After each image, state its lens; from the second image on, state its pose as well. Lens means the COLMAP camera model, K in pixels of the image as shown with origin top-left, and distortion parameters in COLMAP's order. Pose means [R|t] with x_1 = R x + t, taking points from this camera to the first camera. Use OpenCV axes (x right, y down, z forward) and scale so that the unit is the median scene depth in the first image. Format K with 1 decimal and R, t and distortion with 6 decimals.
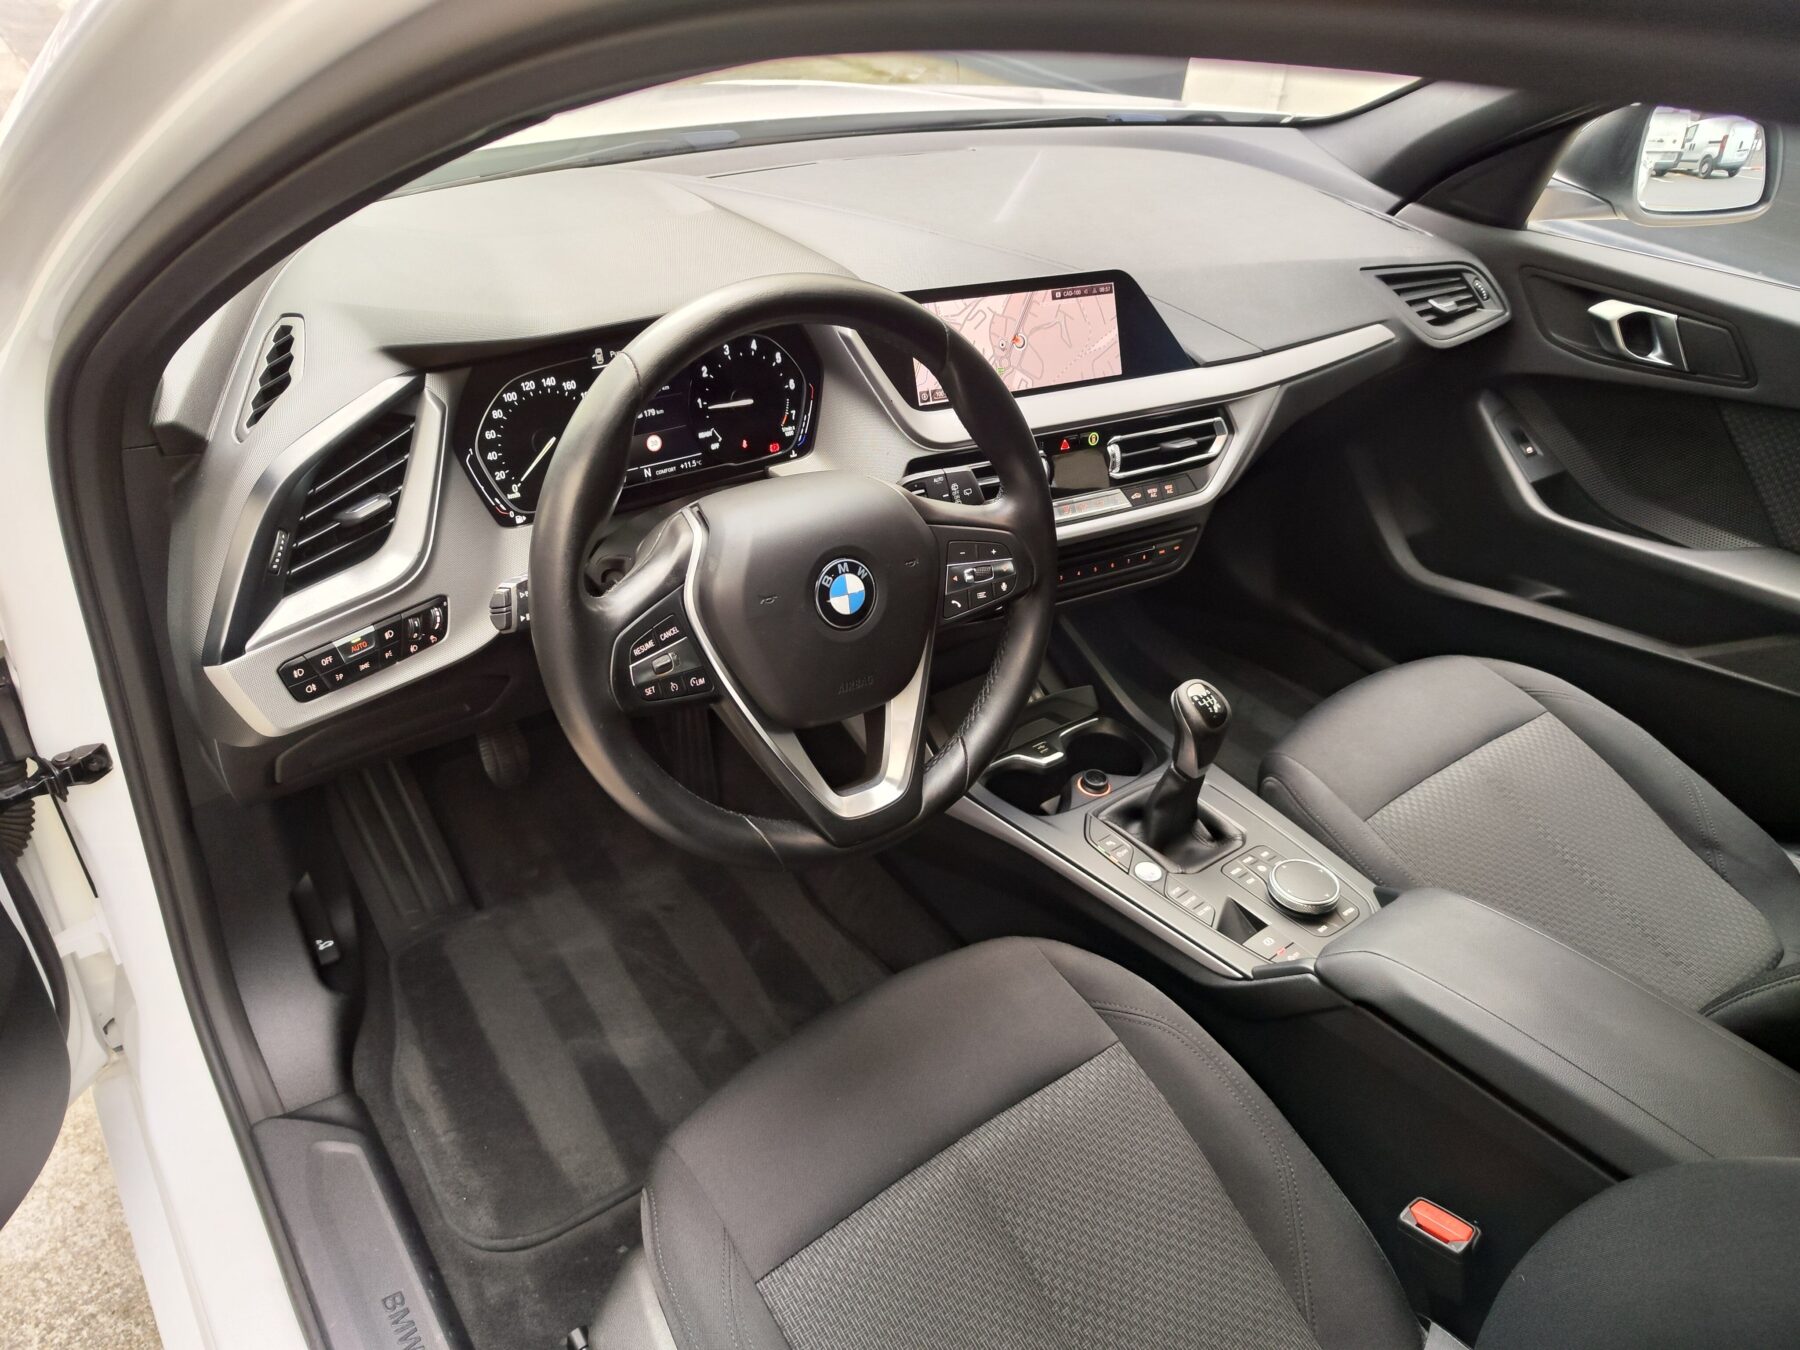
lens RADIAL K [[1259.4, 0, 955.2], [0, 1259.4, 684.6], [0, 0, 1]] dist [-0.018673, 0.009592]
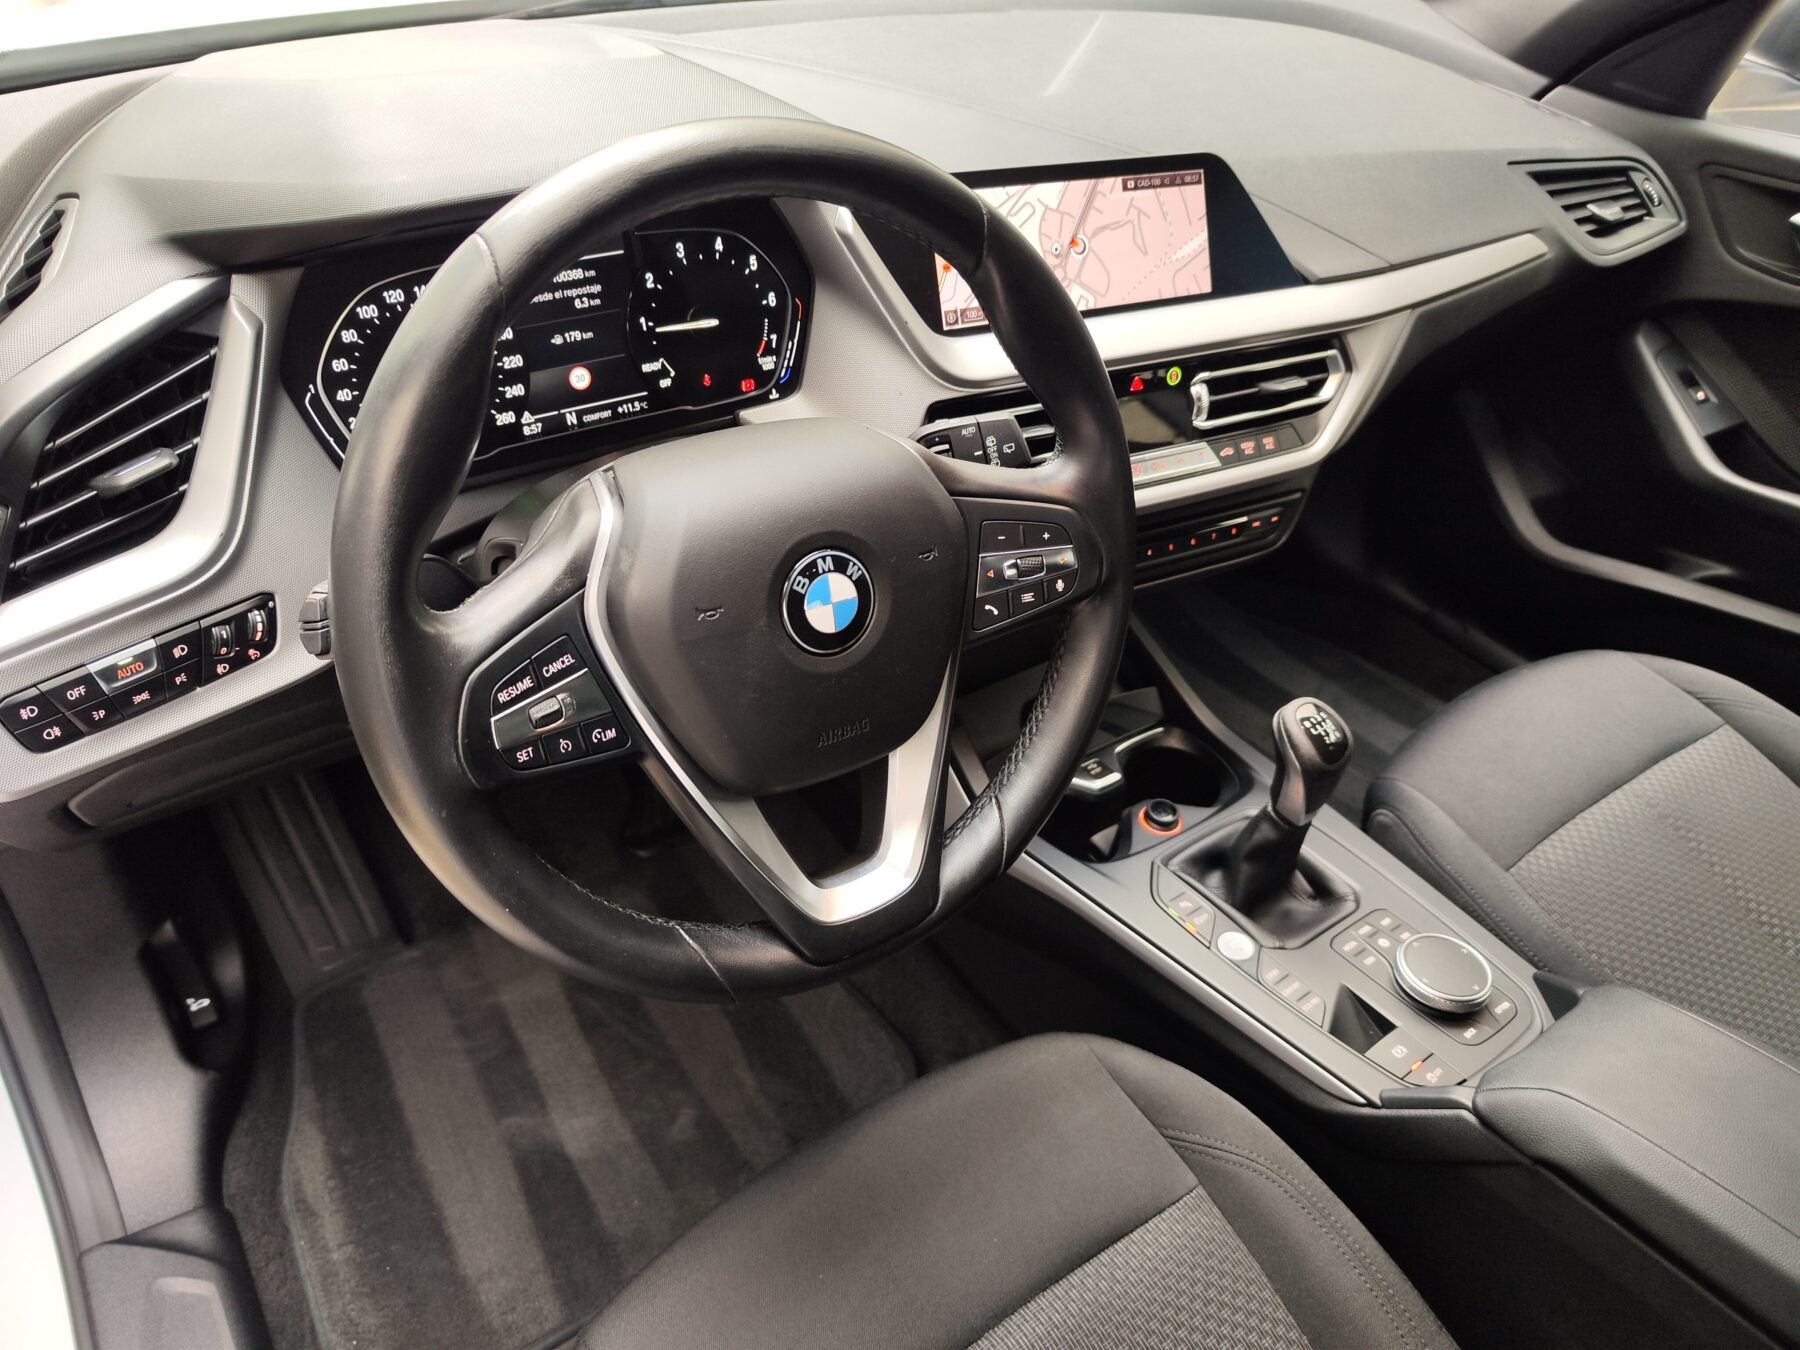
lens RADIAL K [[1259.4, 0, 926.2], [0, 1259.4, 664.6], [0, 0, 1]] dist [-0.018673, 0.009592]
pose [[0.998952, 0.014272, -0.043494, -0.003739], [-0.013050, 0.999516, 0.028241, -0.042054], [0.043876, -0.027644, 0.998654, 0.235675]]
